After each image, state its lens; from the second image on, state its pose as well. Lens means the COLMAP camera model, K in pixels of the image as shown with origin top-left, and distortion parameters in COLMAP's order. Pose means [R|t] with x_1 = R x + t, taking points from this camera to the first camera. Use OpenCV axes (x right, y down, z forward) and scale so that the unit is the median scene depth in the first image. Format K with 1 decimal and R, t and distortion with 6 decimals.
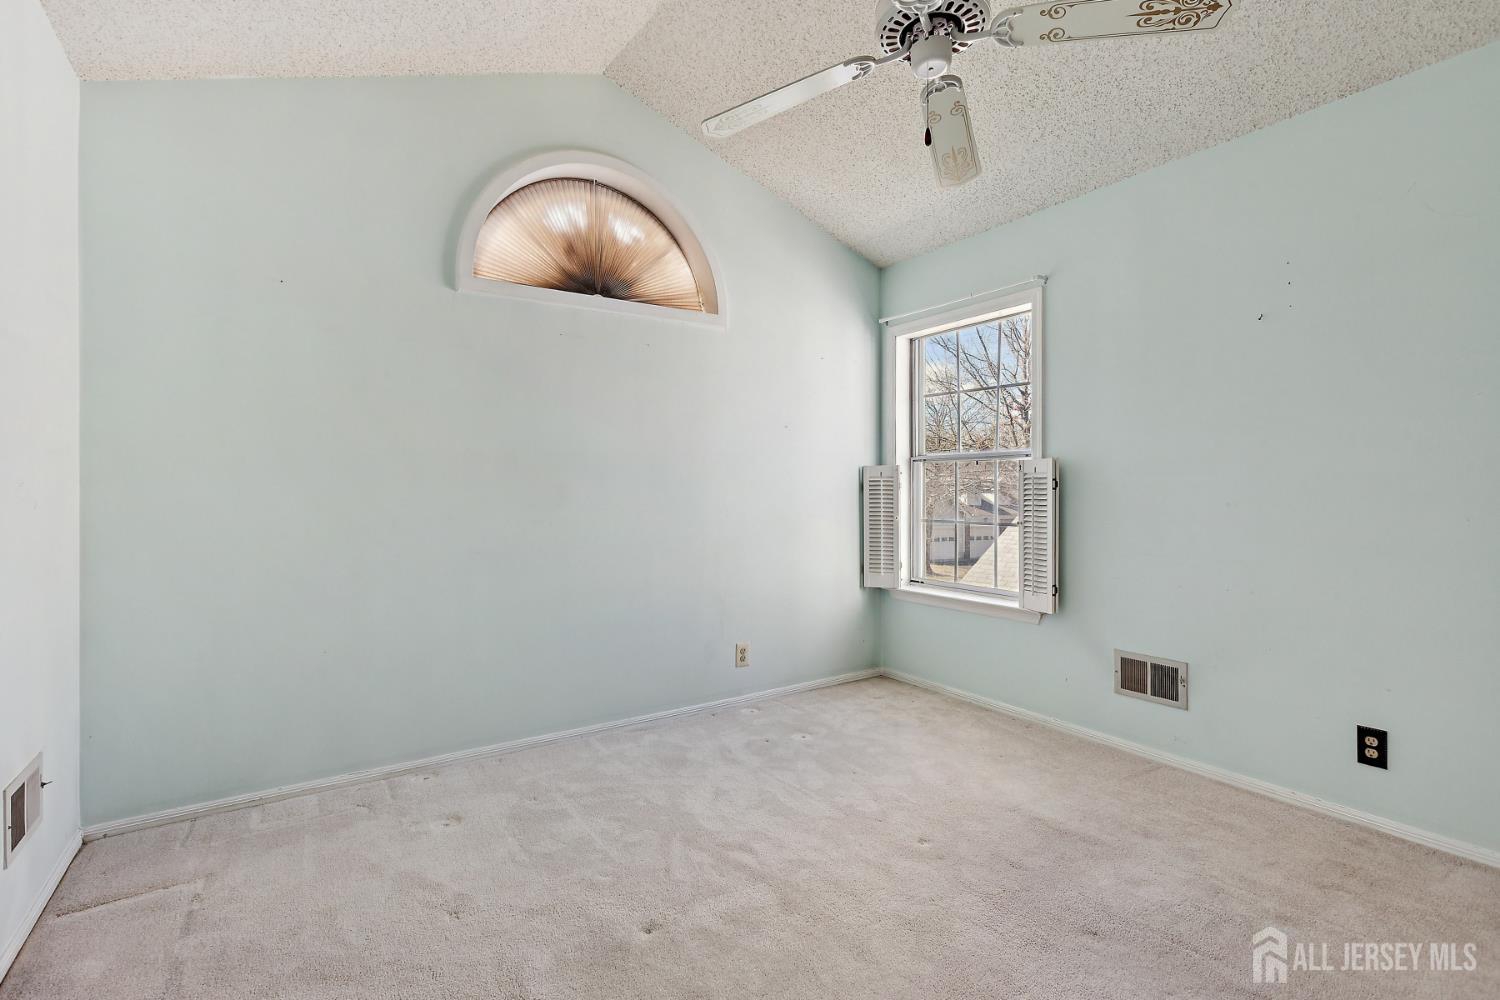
lens RADIAL K [[692.0, 0, 726.6], [0, 692.0, 489.8], [0, 0, 1]] dist [0.000549, 0.000041]
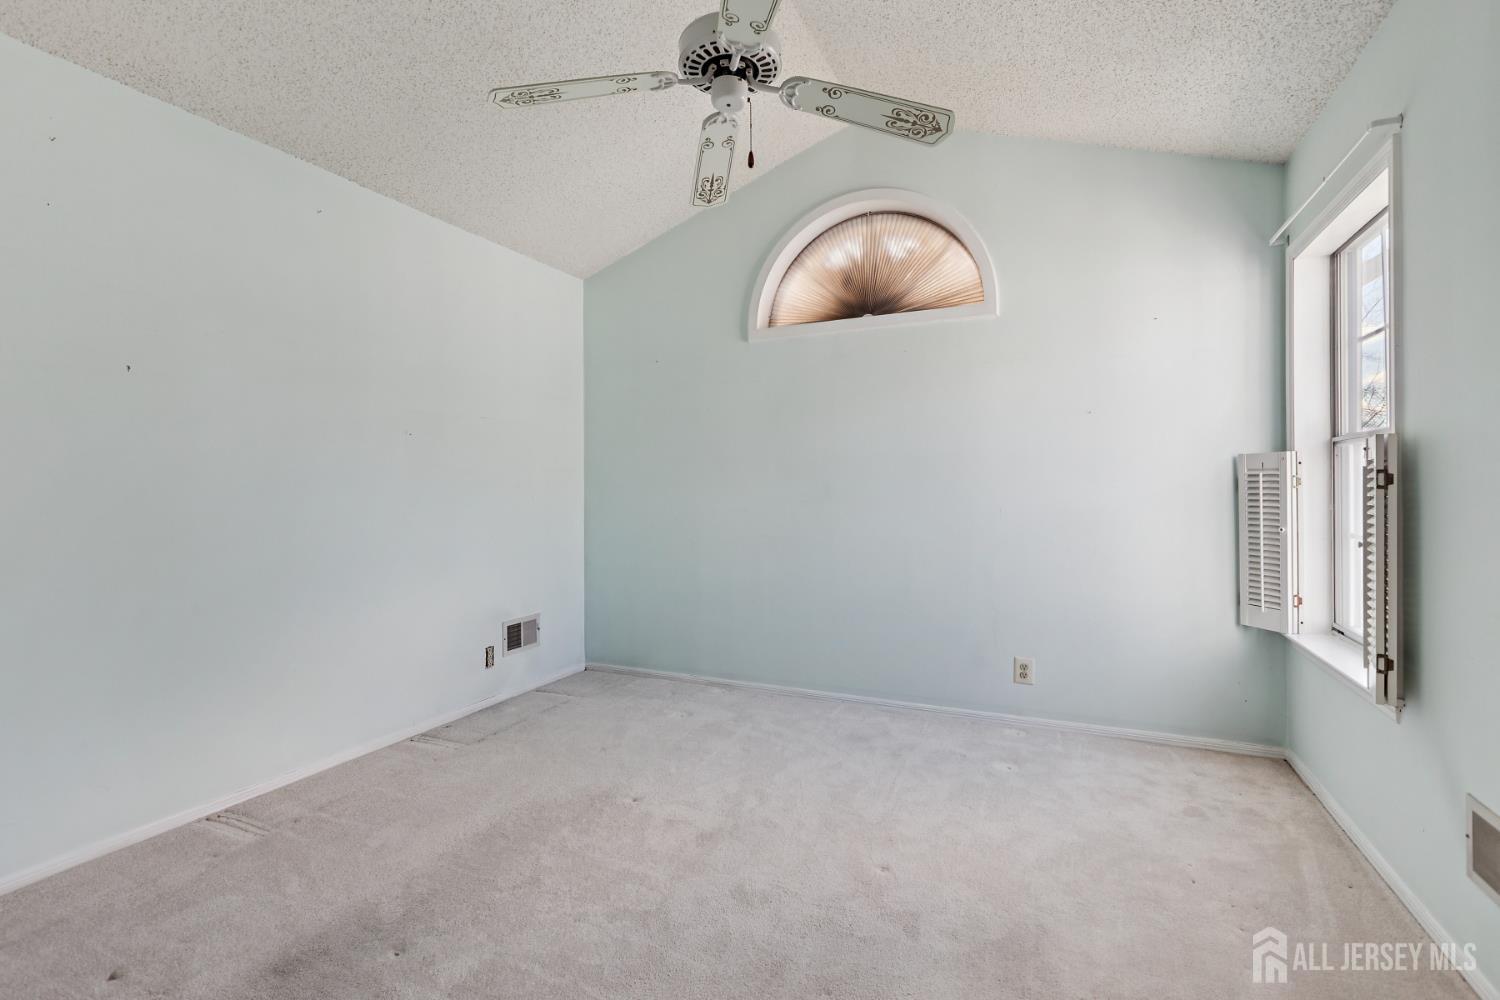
lens RADIAL K [[683.1, 0, 730.6], [0, 683.1, 487.7], [0, 0, 1]] dist [-0.001409, -0.000881]
pose [[0.528140, -0.000866, -0.849157, 0.611177], [0.004471, 0.999988, 0.001761, -0.004401], [0.849146, -0.004726, 0.528138, 0.218935]]
